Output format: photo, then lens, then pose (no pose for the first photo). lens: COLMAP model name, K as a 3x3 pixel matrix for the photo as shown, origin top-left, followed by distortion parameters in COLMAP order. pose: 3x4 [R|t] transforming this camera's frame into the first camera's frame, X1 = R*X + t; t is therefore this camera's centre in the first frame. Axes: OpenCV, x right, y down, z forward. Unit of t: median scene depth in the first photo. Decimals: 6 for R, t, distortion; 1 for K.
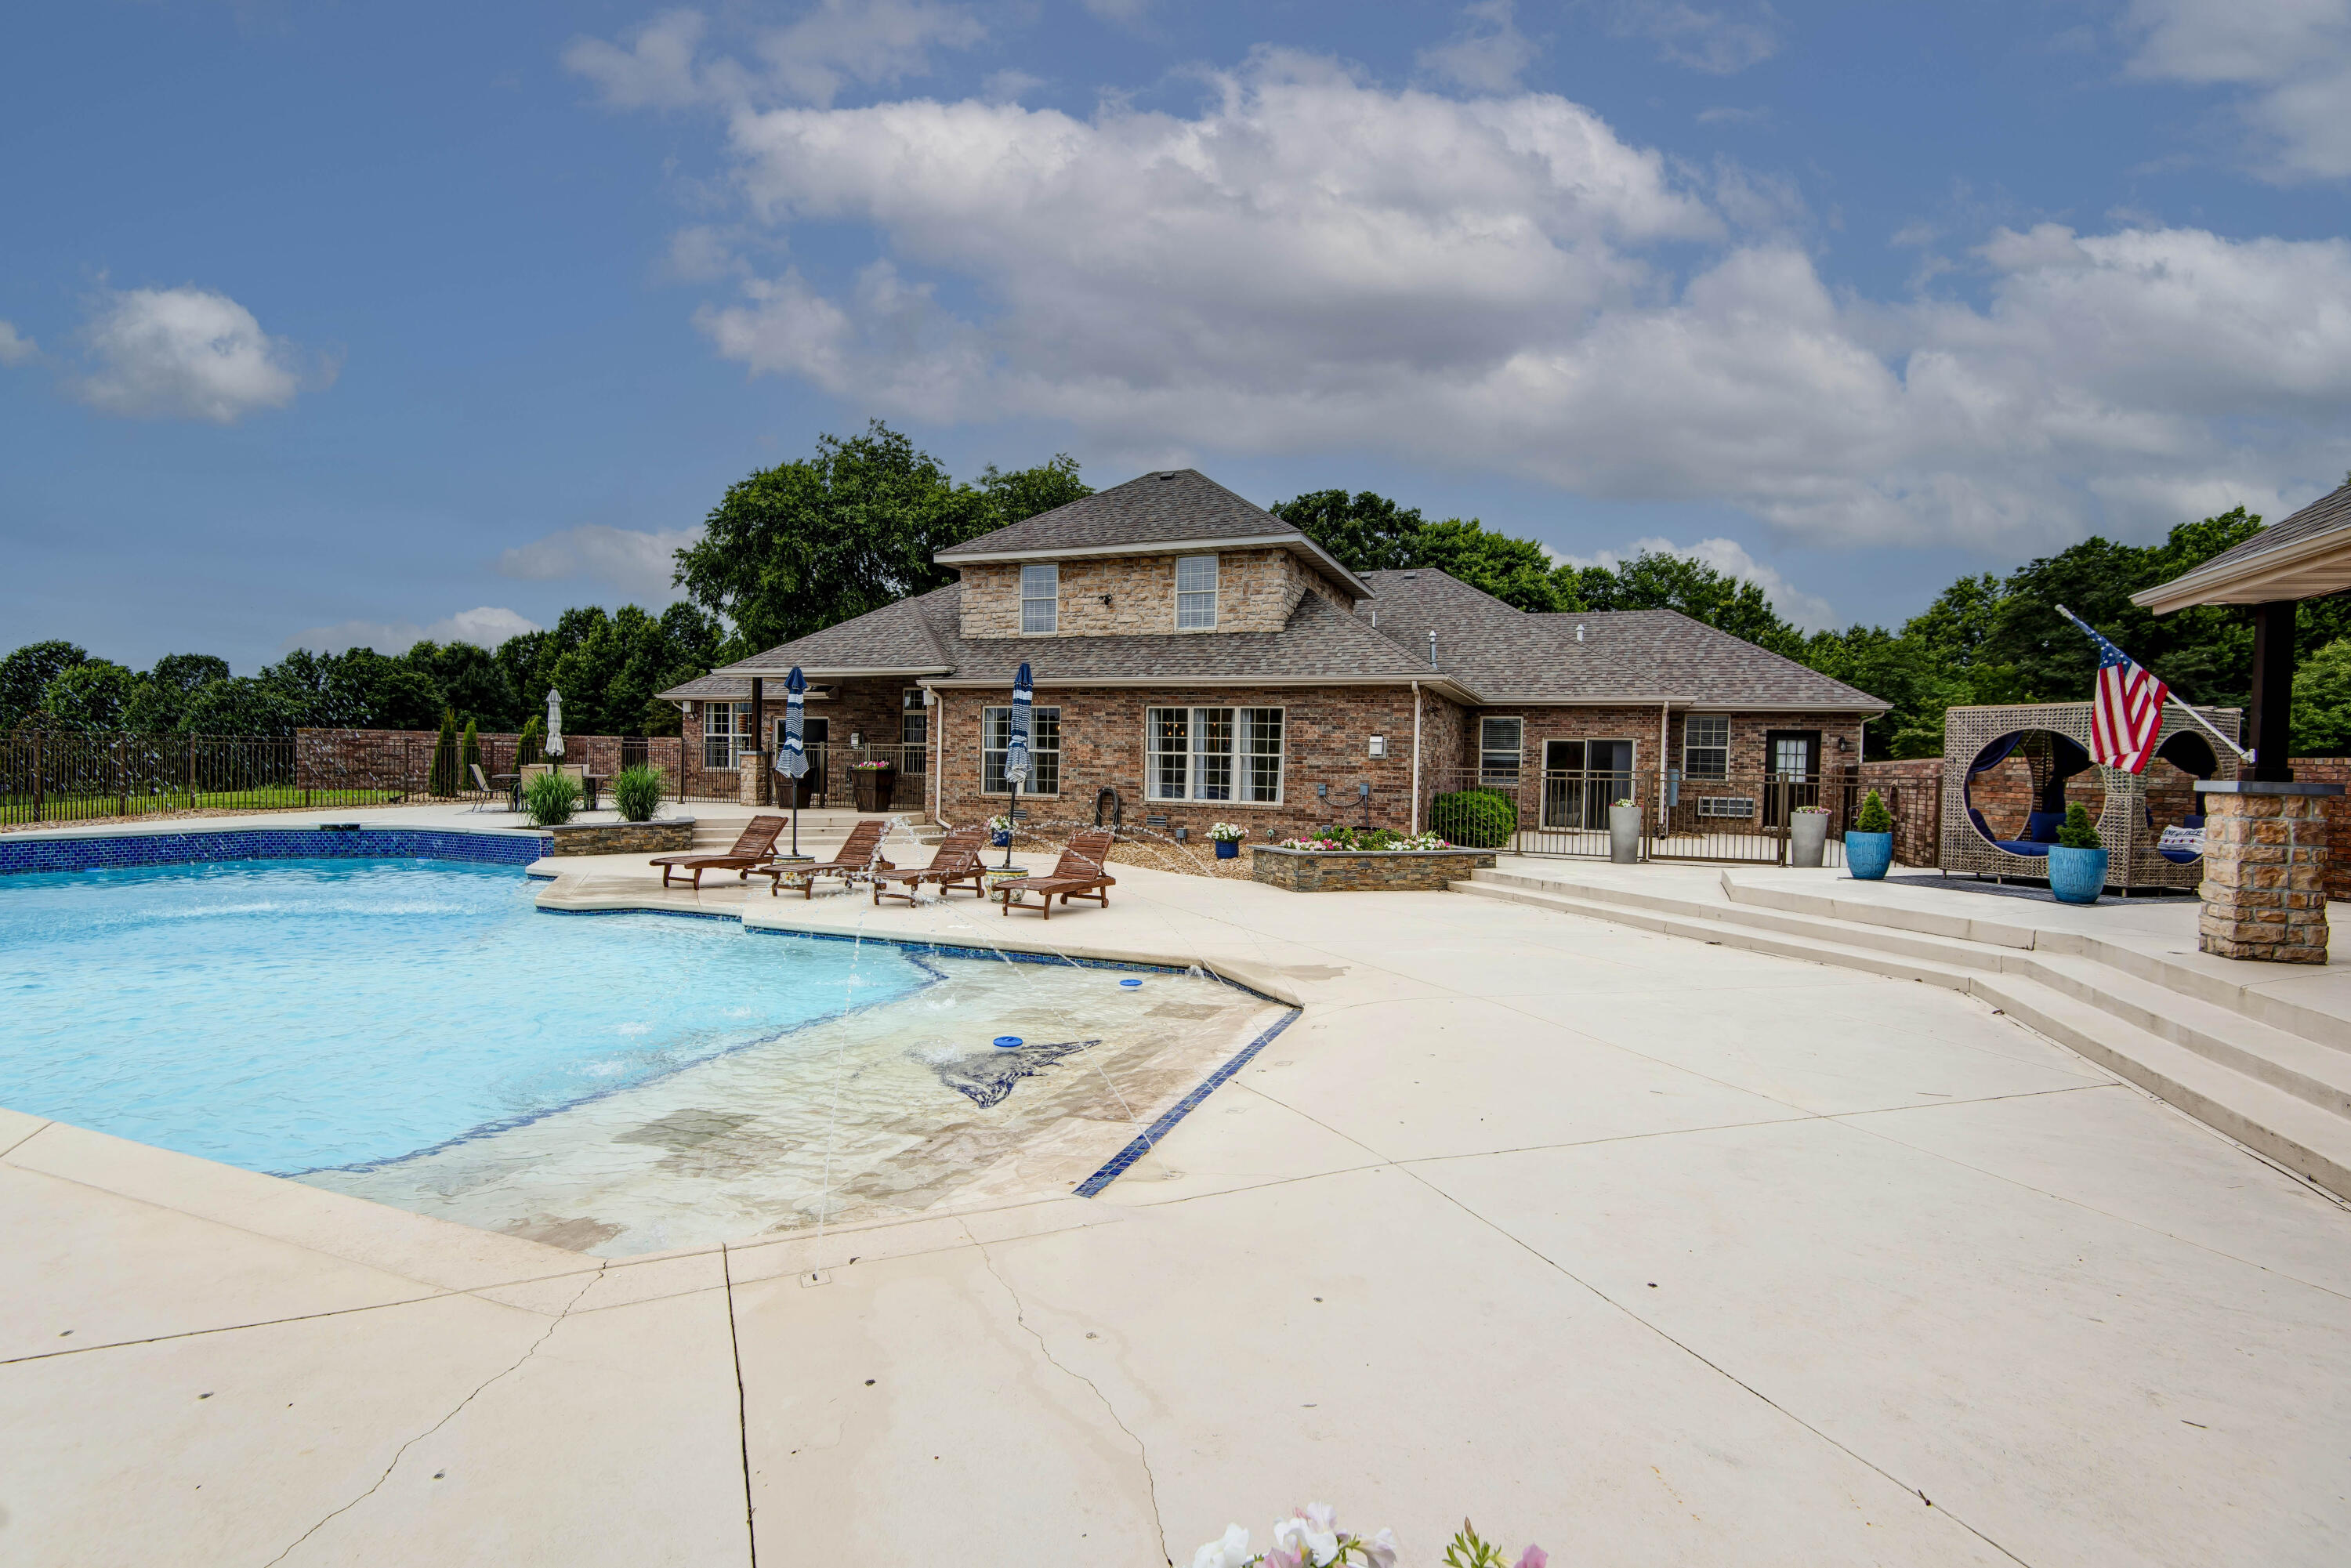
lens RADIAL K [[1060.3, 0, 1189.5], [0, 1060.3, 772.0], [0, 0, 1]] dist [0.043012, -0.026213]
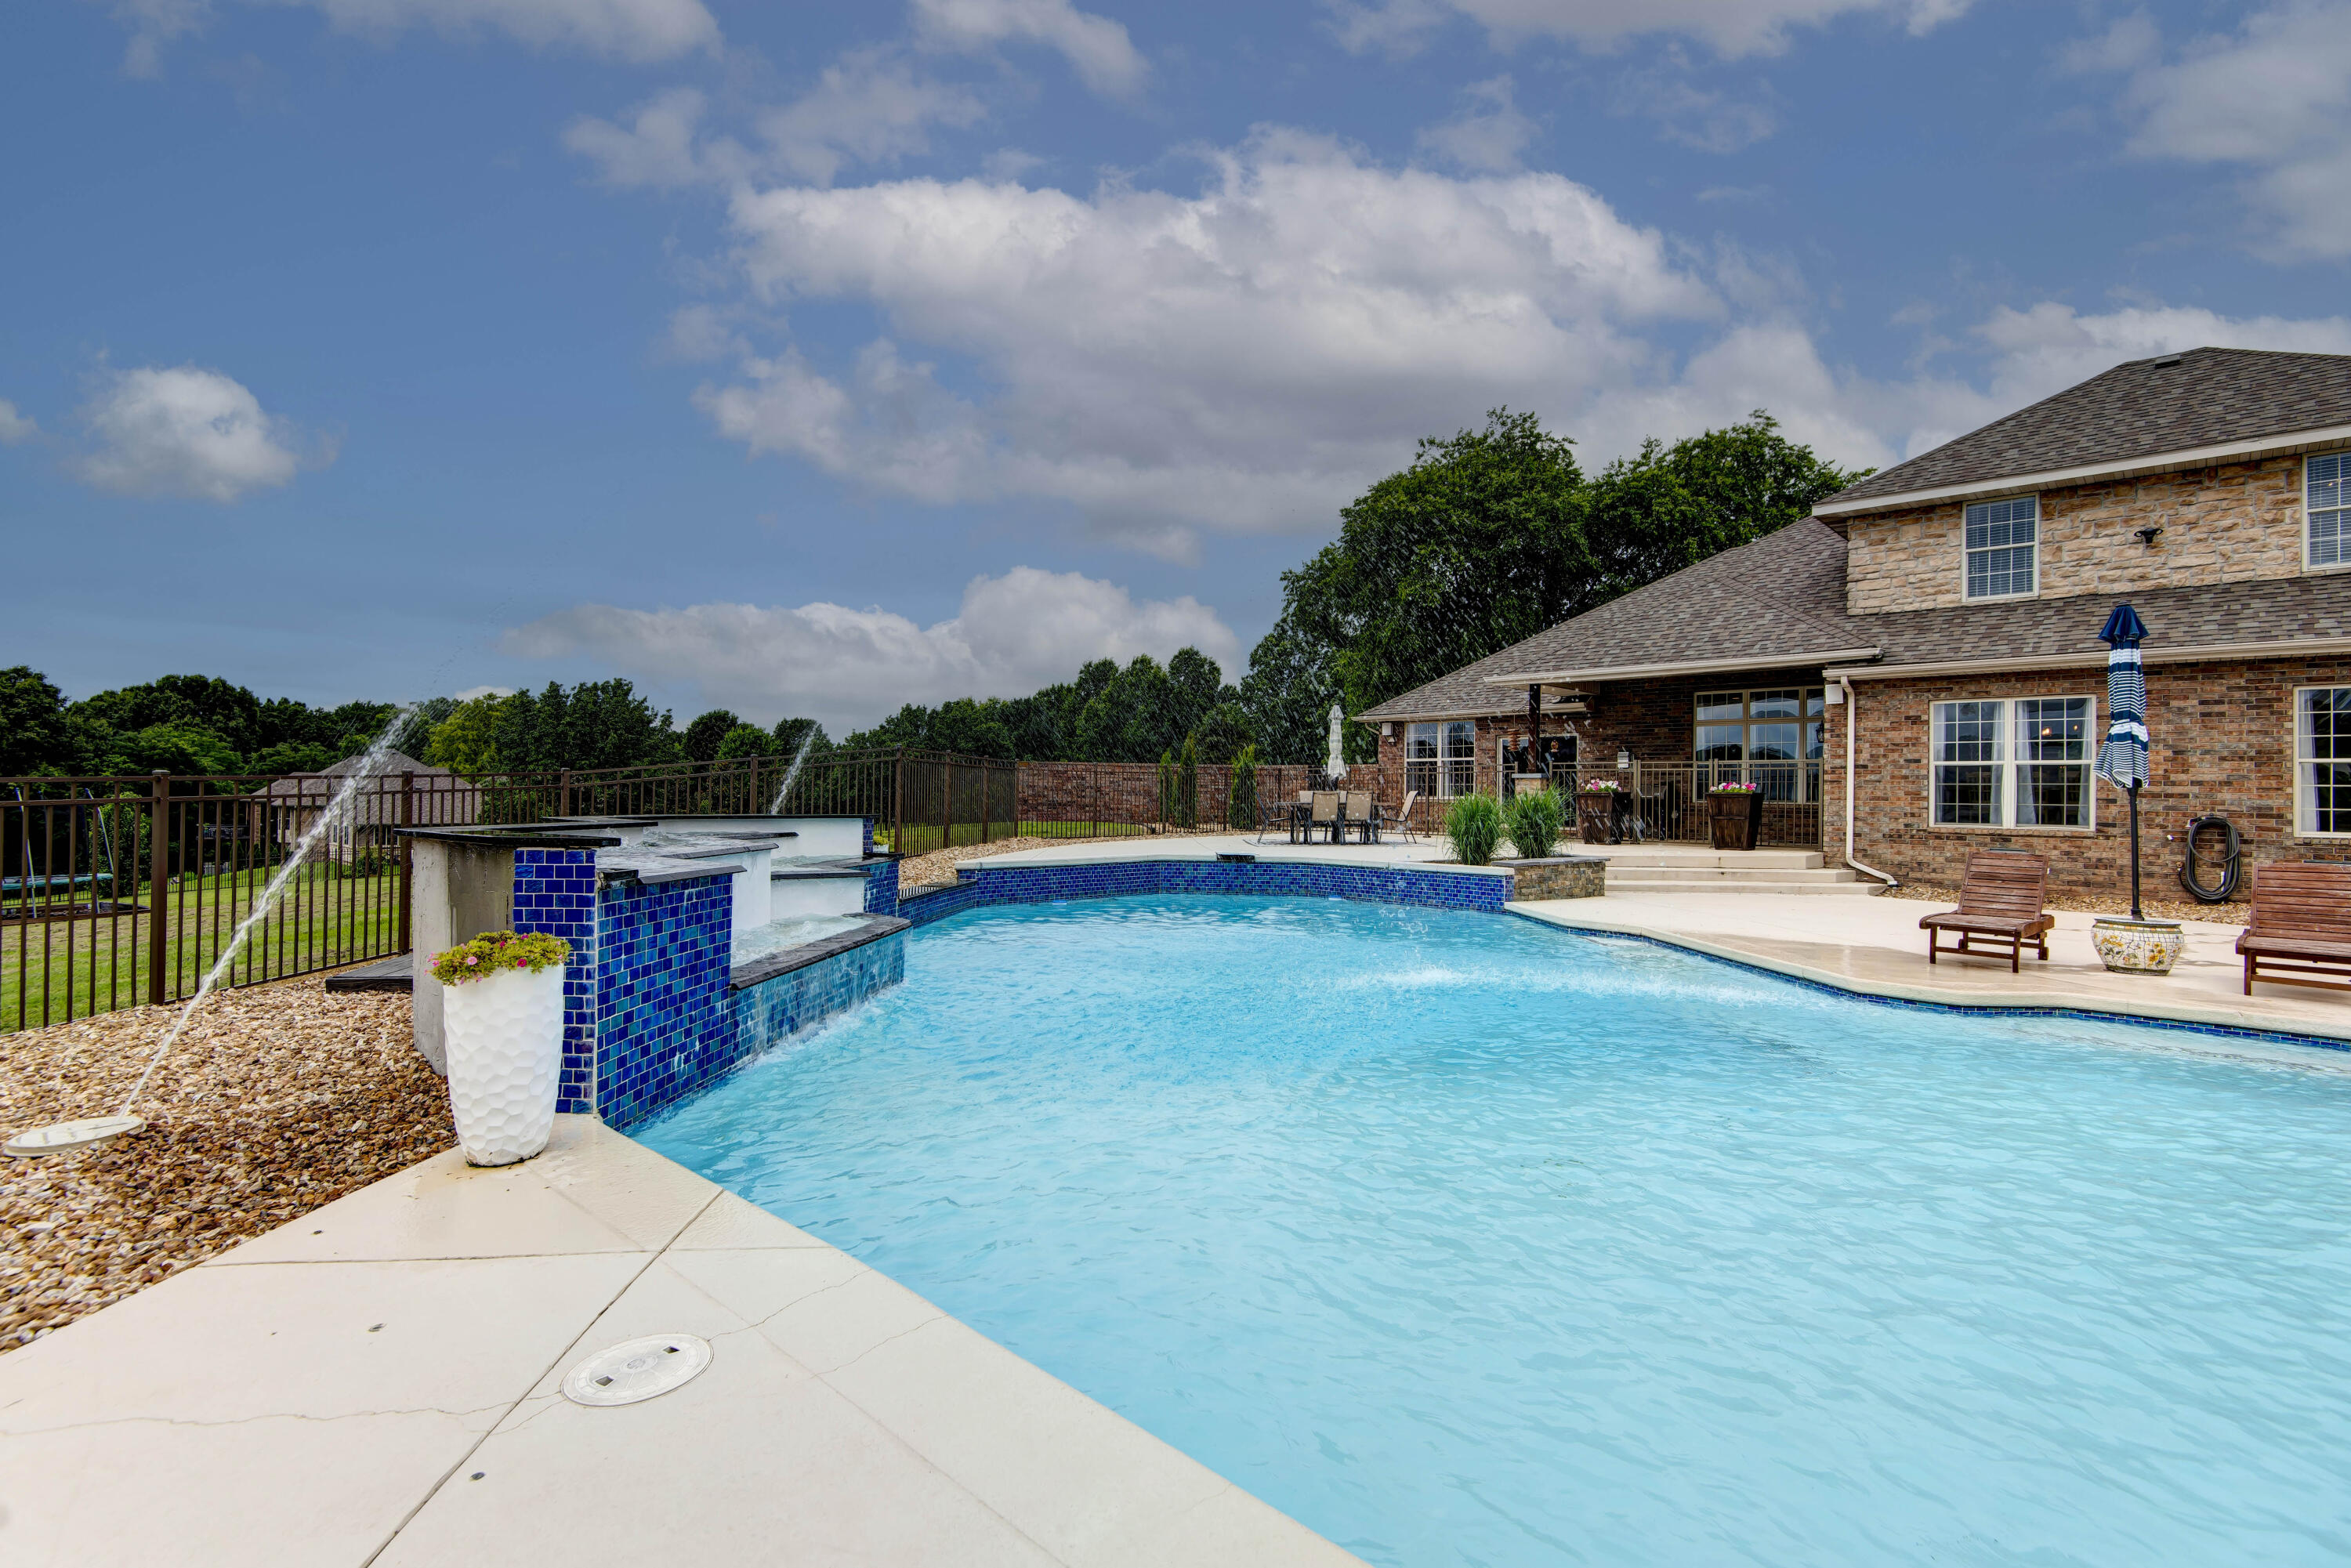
lens RADIAL K [[1060.3, 0, 1189.5], [0, 1060.3, 772.0], [0, 0, 1]] dist [0.043012, -0.026213]
pose [[0.930126, -0.016022, -0.366890, -0.398361], [0.002261, 0.999279, -0.037906, 0.011124], [0.367232, 0.034428, 0.929492, 0.152305]]
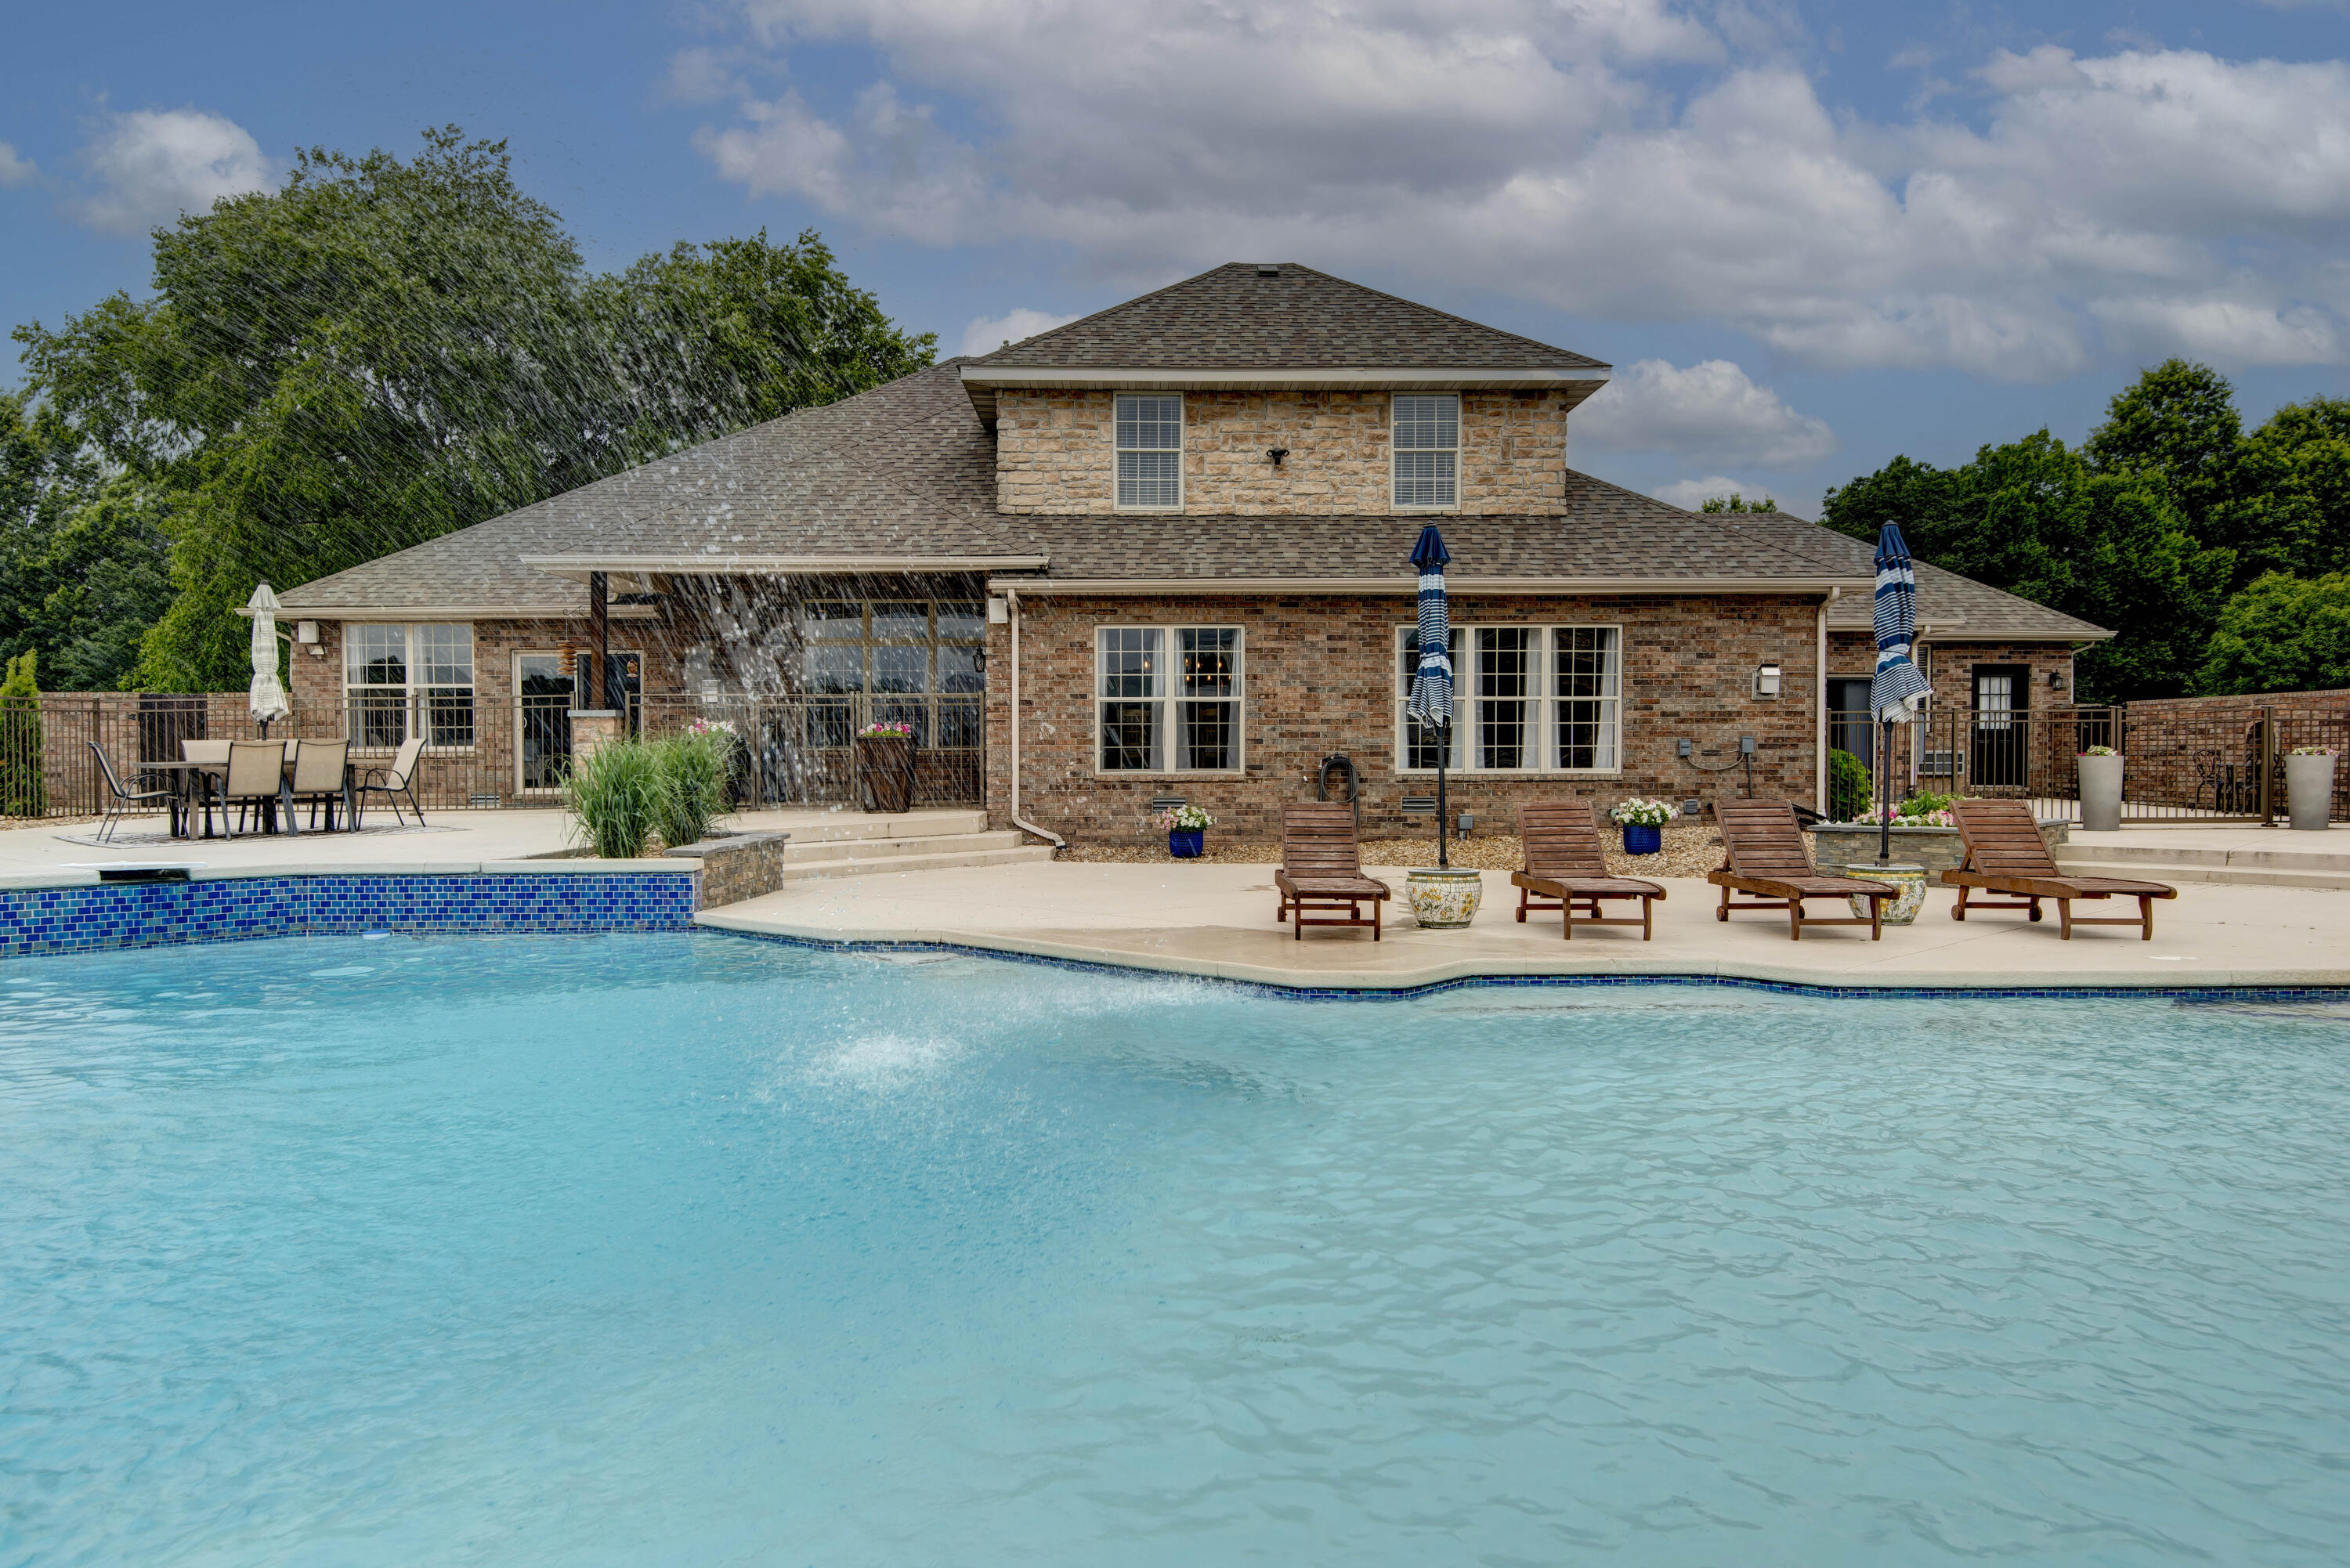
lens RADIAL K [[1493.5, 0, 1105.9], [0, 1493.5, 784.0], [0, 0, 1]] dist [0.032250, 0.000188]
pose [[0.924037, -0.032601, 0.380911, -0.519811], [0.025452, 0.999393, 0.023791, 0.006995], [-0.381456, -0.012289, 0.924305, 0.224244]]
